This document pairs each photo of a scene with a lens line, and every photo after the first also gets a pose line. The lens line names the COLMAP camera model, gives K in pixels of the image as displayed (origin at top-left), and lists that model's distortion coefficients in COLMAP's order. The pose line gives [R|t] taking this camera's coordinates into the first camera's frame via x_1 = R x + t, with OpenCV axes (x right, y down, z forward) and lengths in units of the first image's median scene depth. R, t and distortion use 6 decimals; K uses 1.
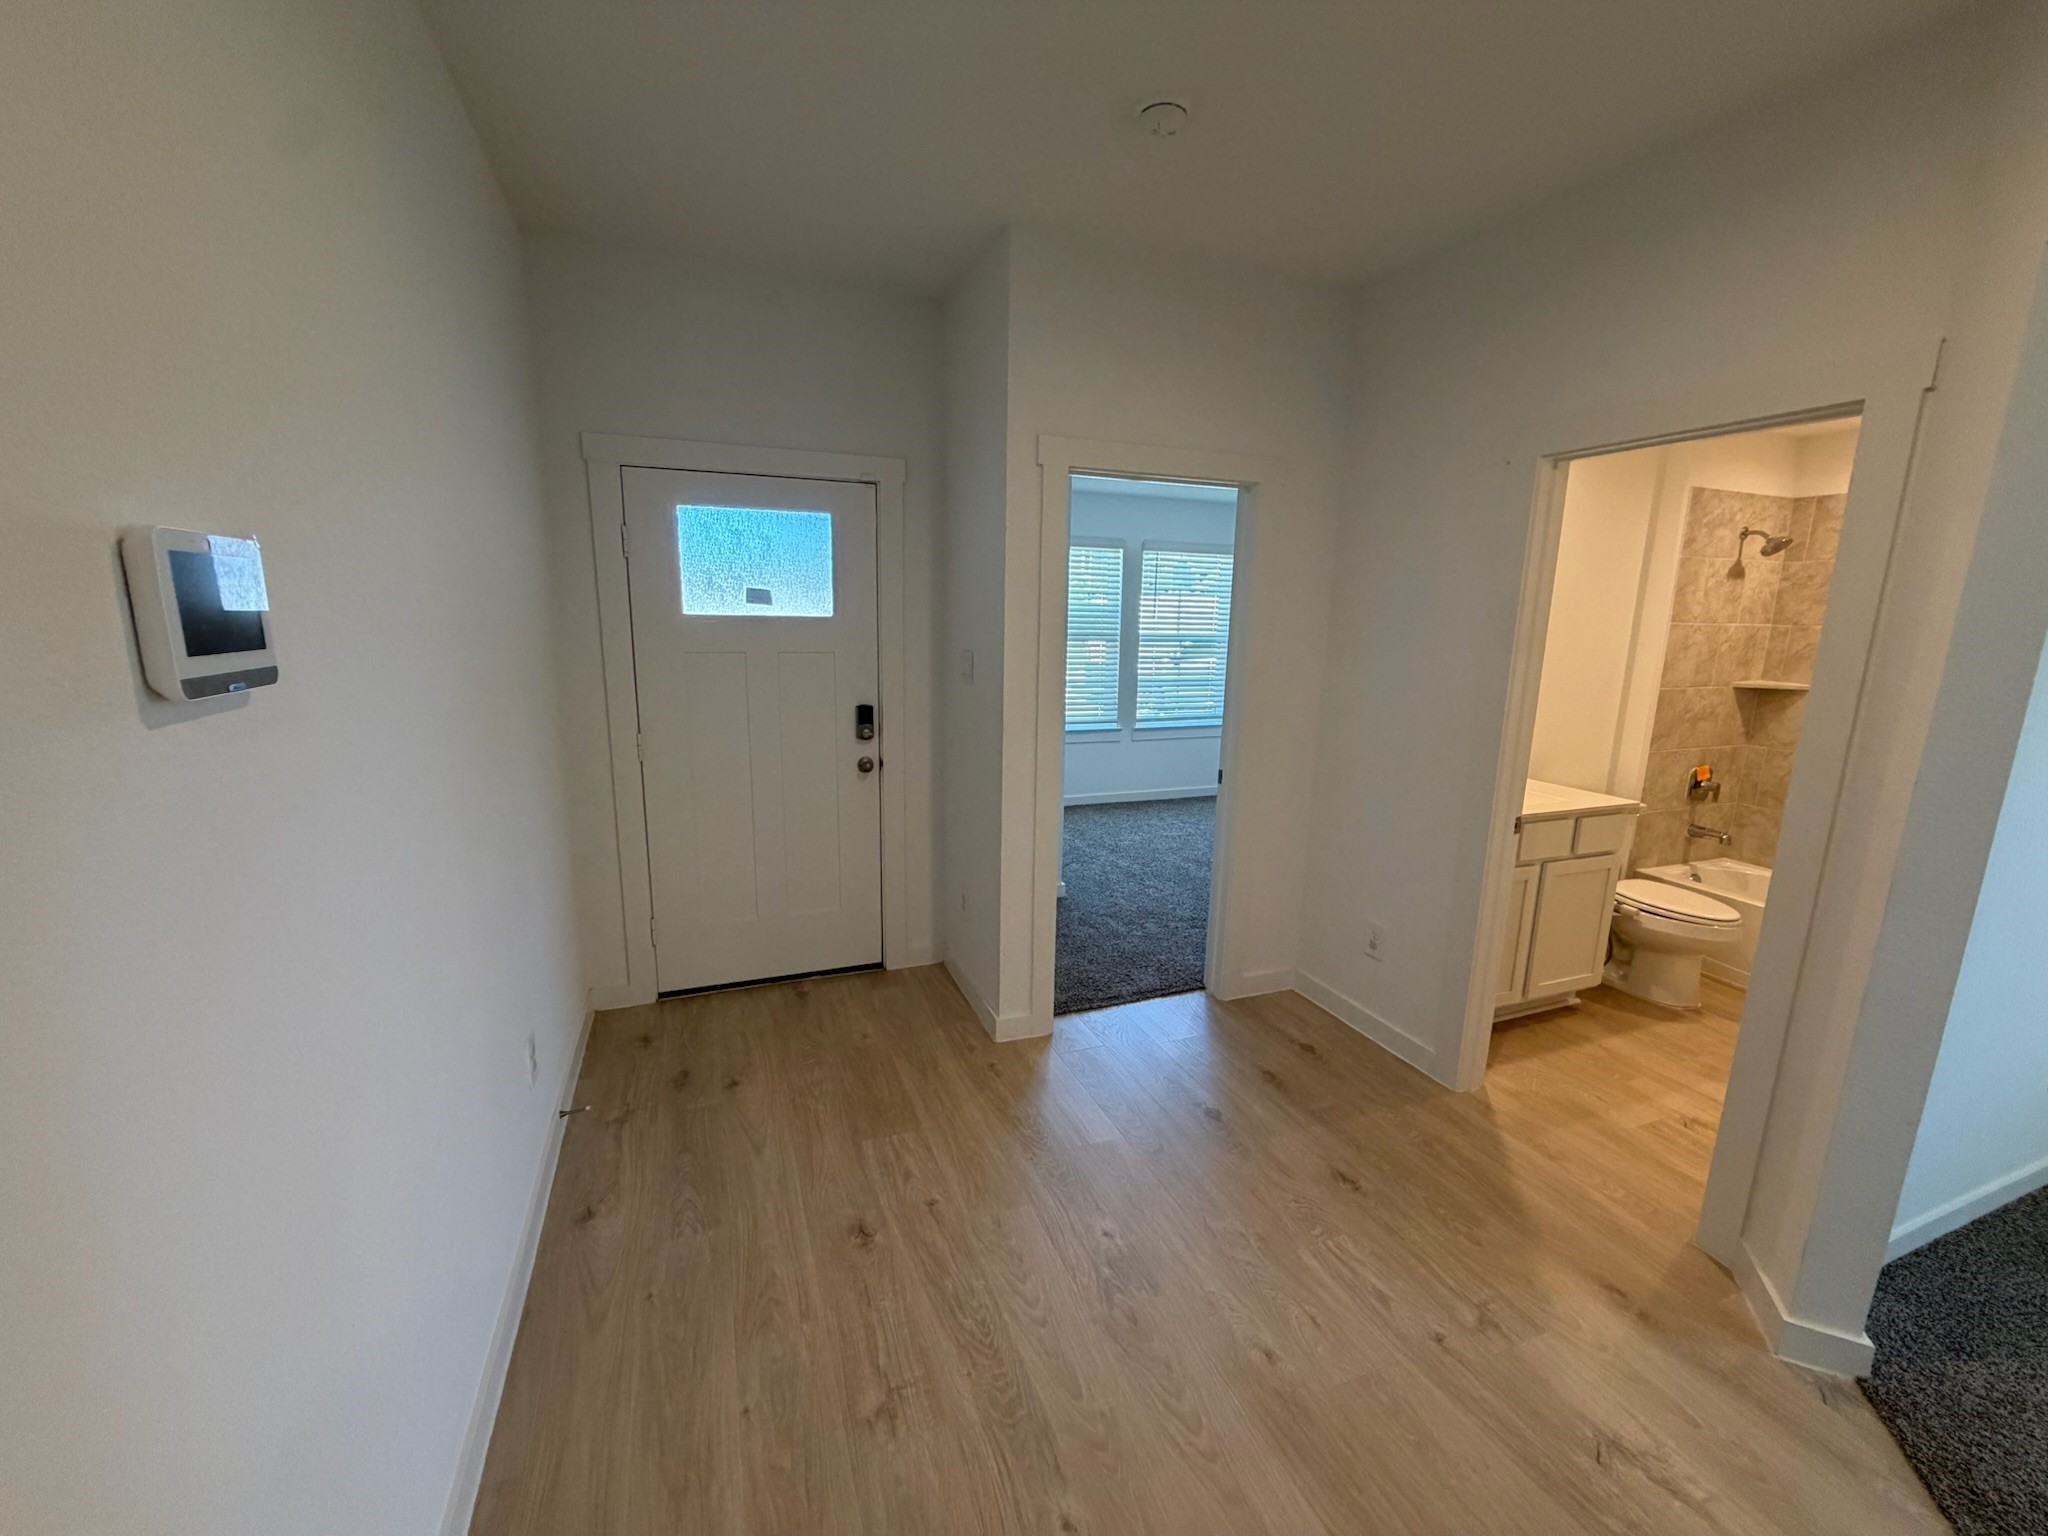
lens RADIAL K [[815.2, 0, 1017.6], [0, 815.2, 769.5], [0, 0, 1]] dist [-0.001337, 0.000238]
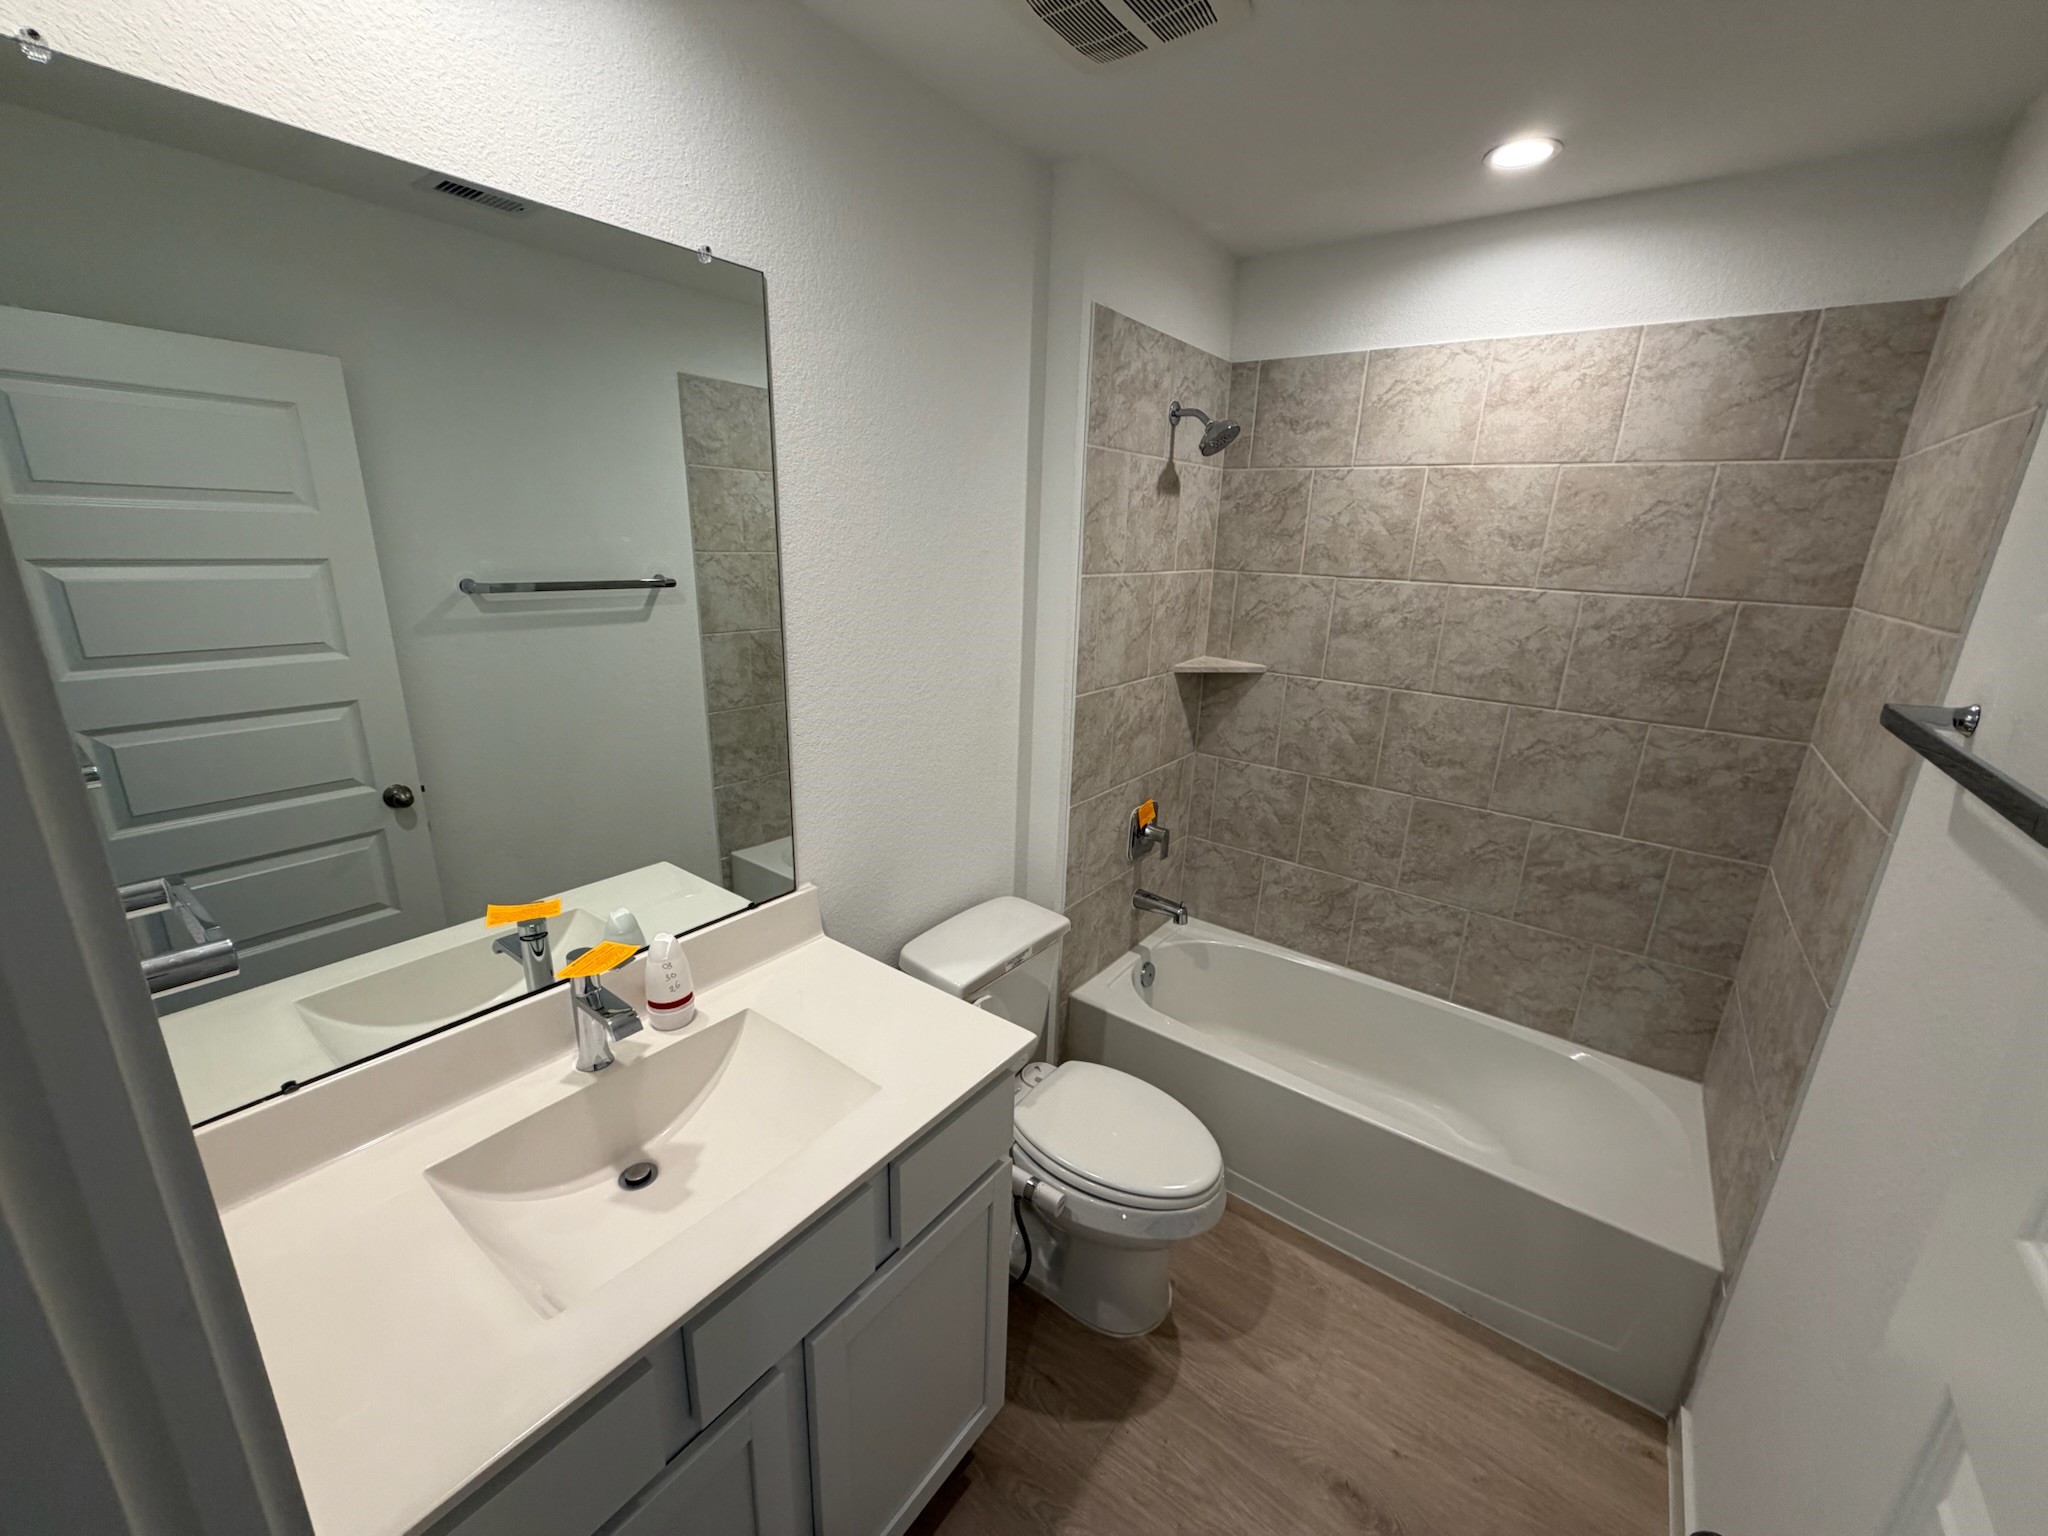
lens RADIAL K [[815.2, 0, 1017.6], [0, 815.2, 769.5], [0, 0, 1]] dist [-0.001337, 0.000238]
pose [[0.850149, -0.139774, 0.507652, 0.457259], [0.084843, 0.987888, 0.129915, -0.122093], [-0.519662, -0.067377, 0.851711, 0.535539]]
